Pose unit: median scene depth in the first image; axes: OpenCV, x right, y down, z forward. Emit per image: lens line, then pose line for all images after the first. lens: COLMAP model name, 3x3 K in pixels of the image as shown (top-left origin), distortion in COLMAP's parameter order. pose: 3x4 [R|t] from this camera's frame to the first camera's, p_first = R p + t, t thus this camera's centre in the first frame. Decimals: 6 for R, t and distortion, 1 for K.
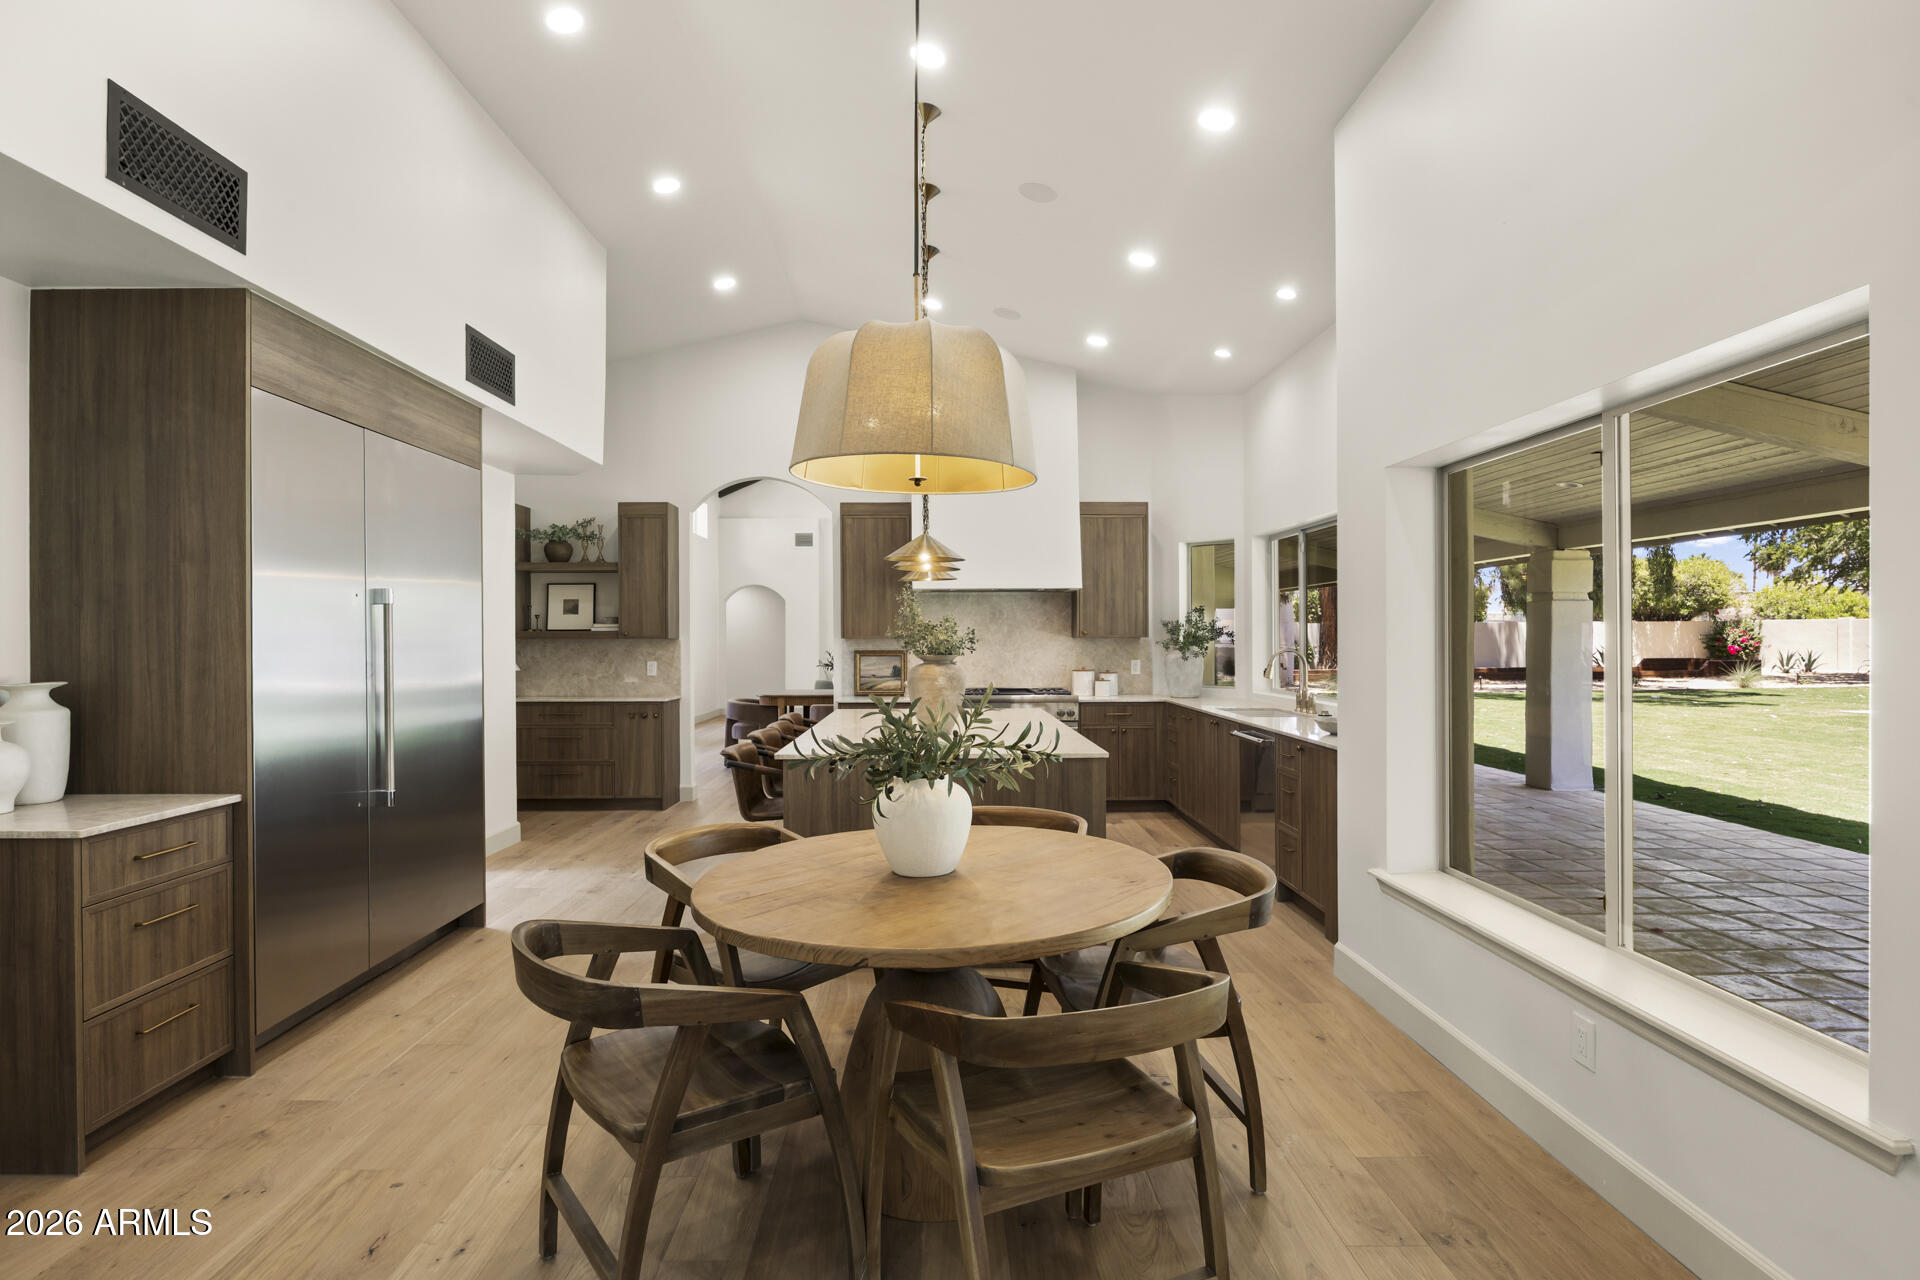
lens RADIAL K [[994.7, 0, 948.9], [0, 994.7, 635.0], [0, 0, 1]] dist [0.001527, -0.000153]
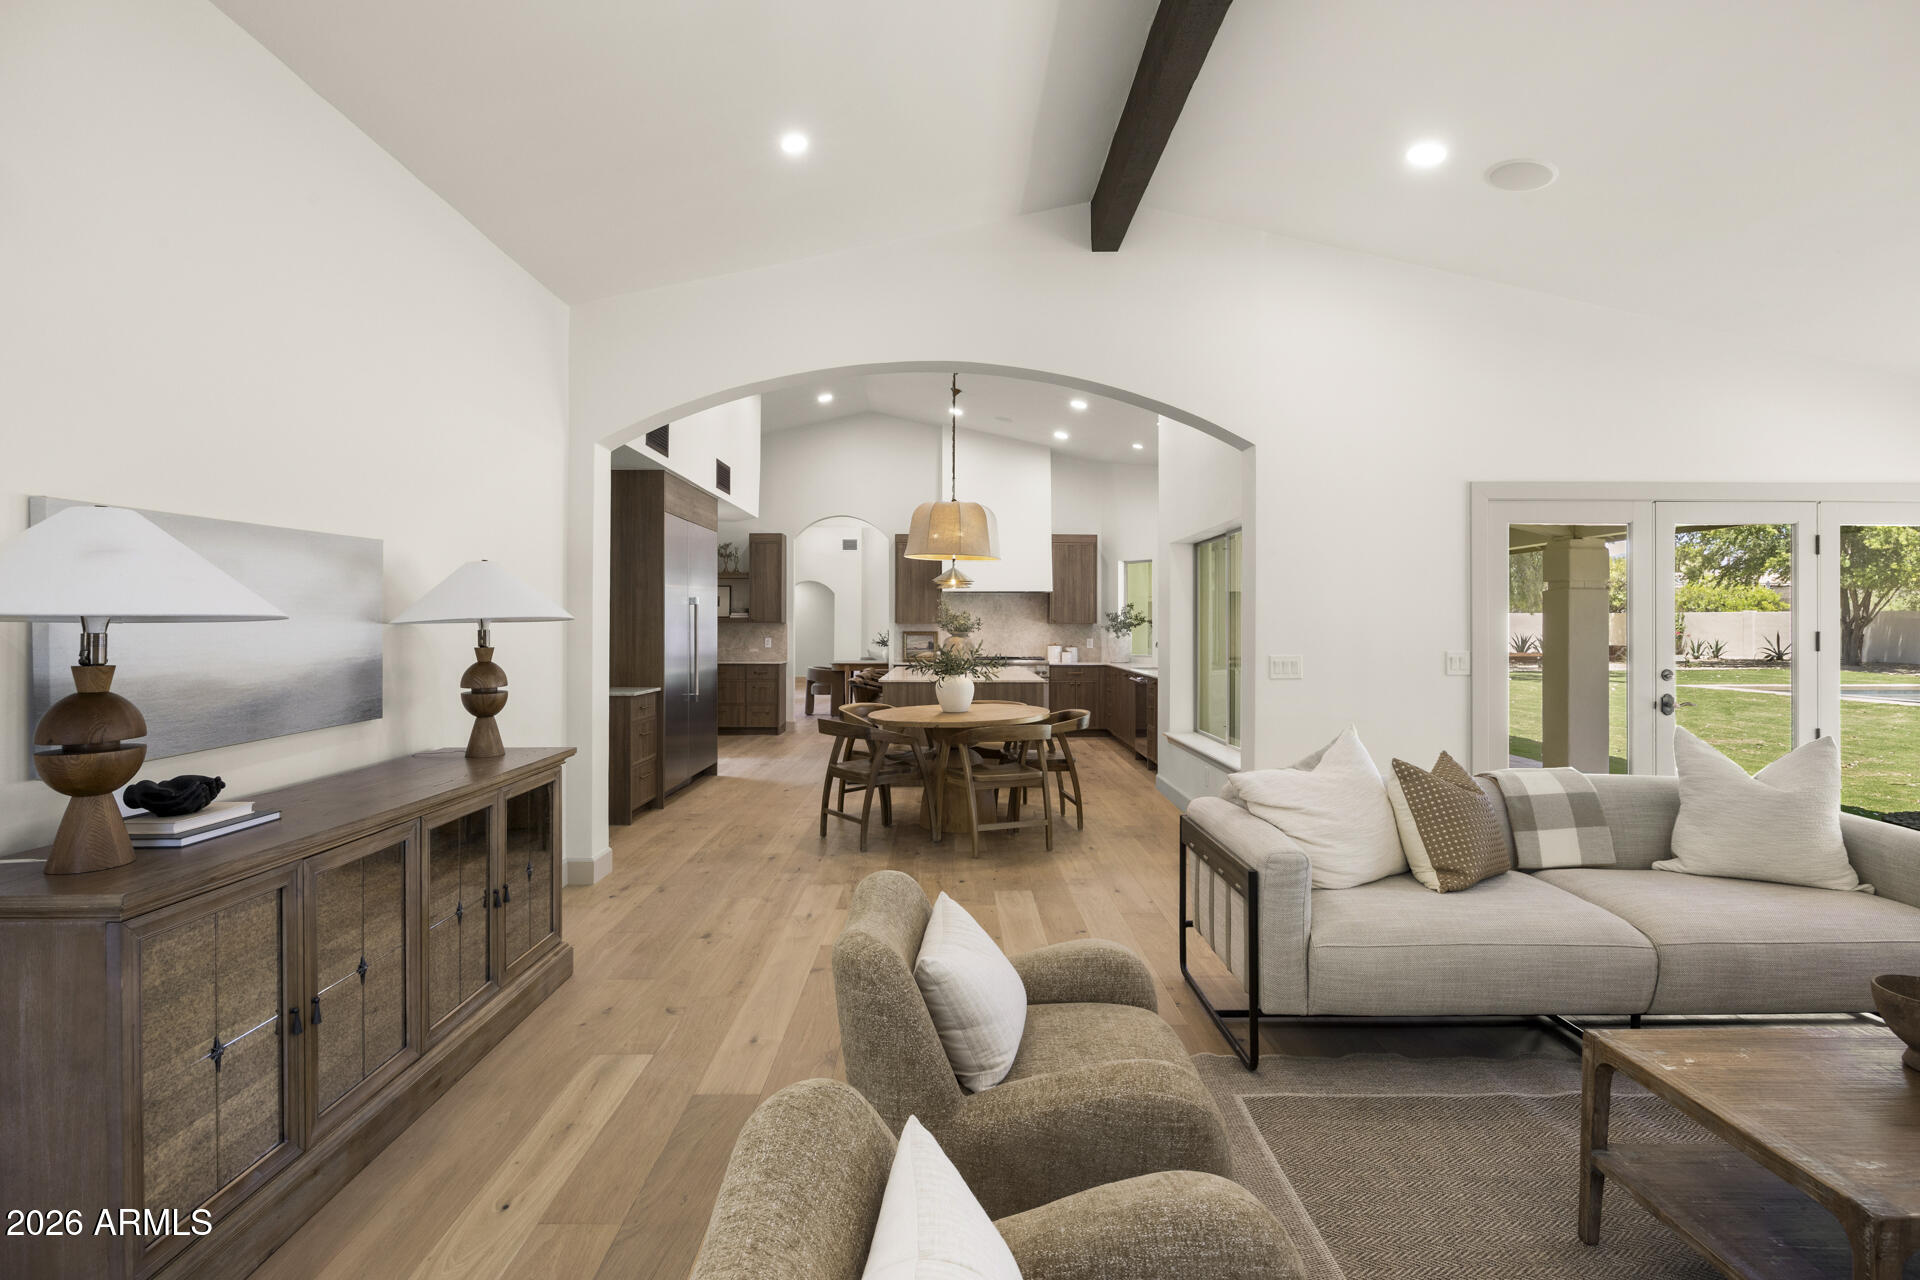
lens RADIAL K [[994.7, 0, 972.3], [0, 994.7, 627.8], [0, 0, 1]] dist [0.001527, -0.000153]
pose [[0.999973, 0.004706, 0.005606, 0.001357], [-0.004736, 0.999975, 0.005276, 0.001938], [-0.005581, -0.005303, 0.999970, -0.521236]]
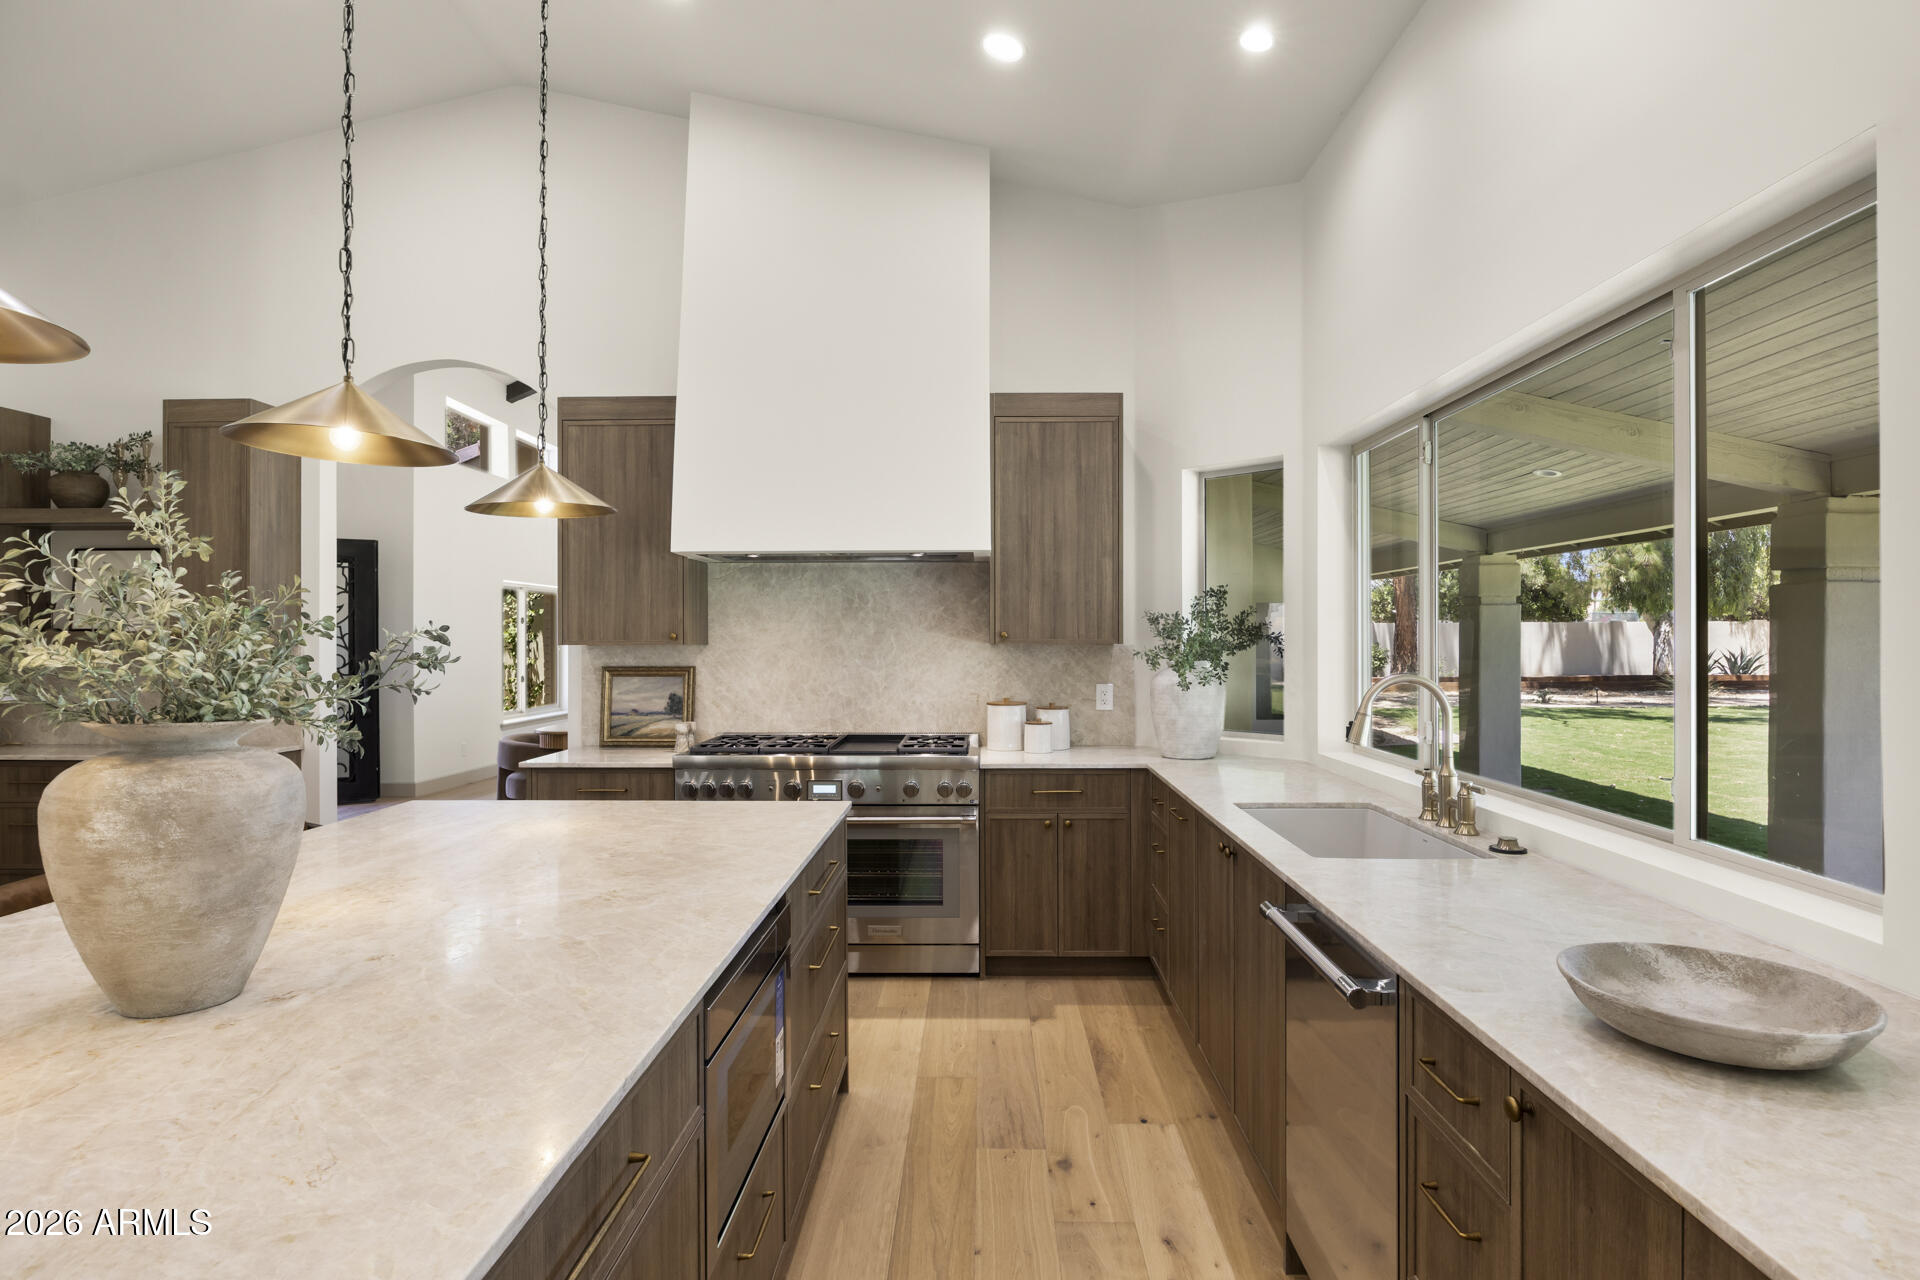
lens RADIAL K [[1026.6, 0, 961.2], [0, 1026.6, 638.1], [0, 0, 1]] dist [-0.001020, 0.000063]
pose [[0.999318, 0.001450, -0.036888, 0.133814], [-0.001357, 0.999996, 0.002544, -0.002105], [0.036892, -0.002492, 0.999316, 0.441148]]
